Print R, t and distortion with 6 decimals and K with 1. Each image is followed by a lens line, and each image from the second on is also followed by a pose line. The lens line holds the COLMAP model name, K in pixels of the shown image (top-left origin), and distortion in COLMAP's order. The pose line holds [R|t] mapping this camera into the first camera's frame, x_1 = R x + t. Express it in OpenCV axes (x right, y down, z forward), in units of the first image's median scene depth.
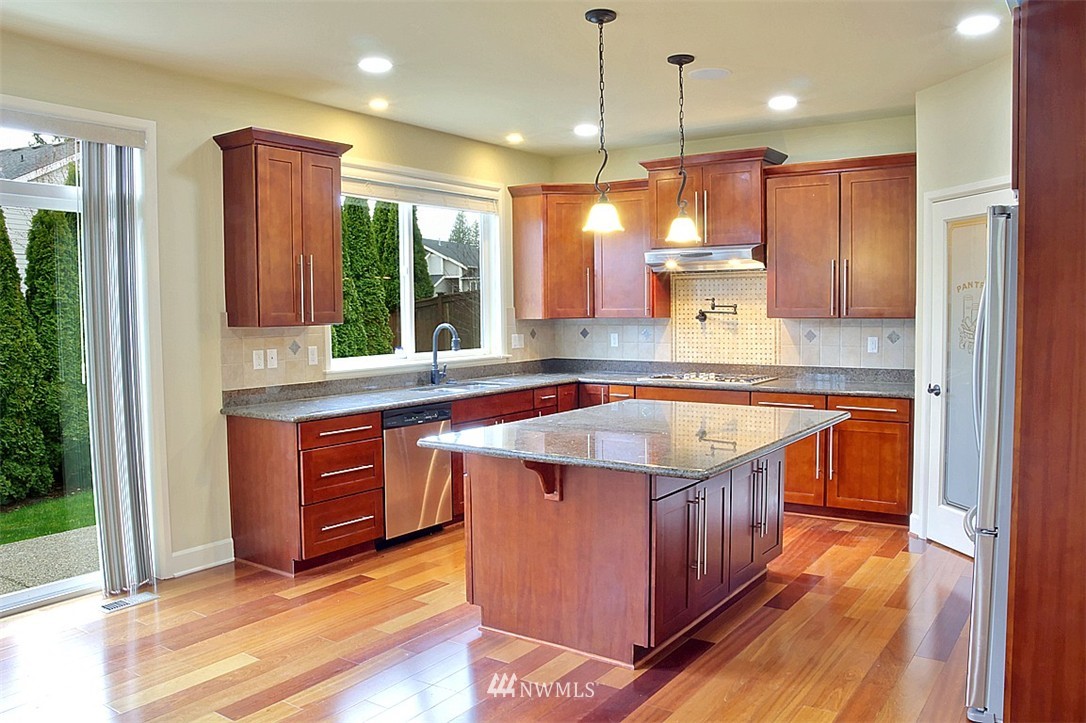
lens RADIAL K [[898.9, 0, 543.0], [0, 898.9, 361.5], [0, 0, 1]] dist [-0.007946, 0.000065]
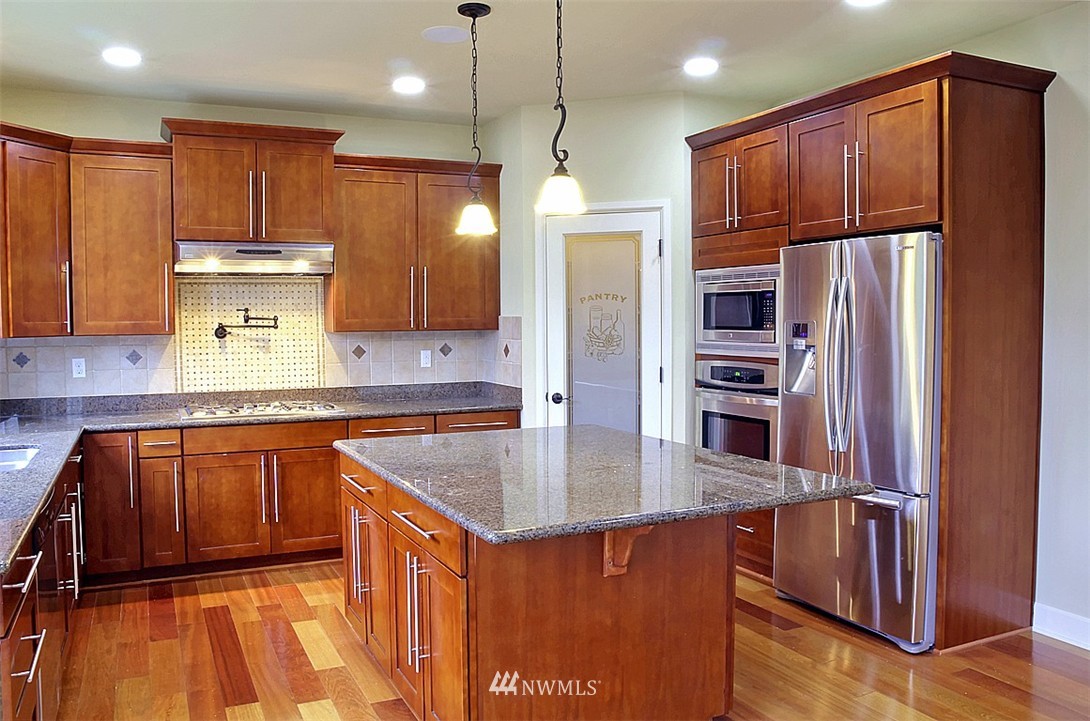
lens RADIAL K [[902.2, 0, 545.0], [0, 902.2, 360.5], [0, 0, 1]] dist [-0.007946, 0.000065]
pose [[0.518955, -0.036688, 0.854014, -0.355554], [0.058653, 0.998252, 0.007244, -0.015094], [-0.852787, 0.046331, 0.520200, 0.368751]]
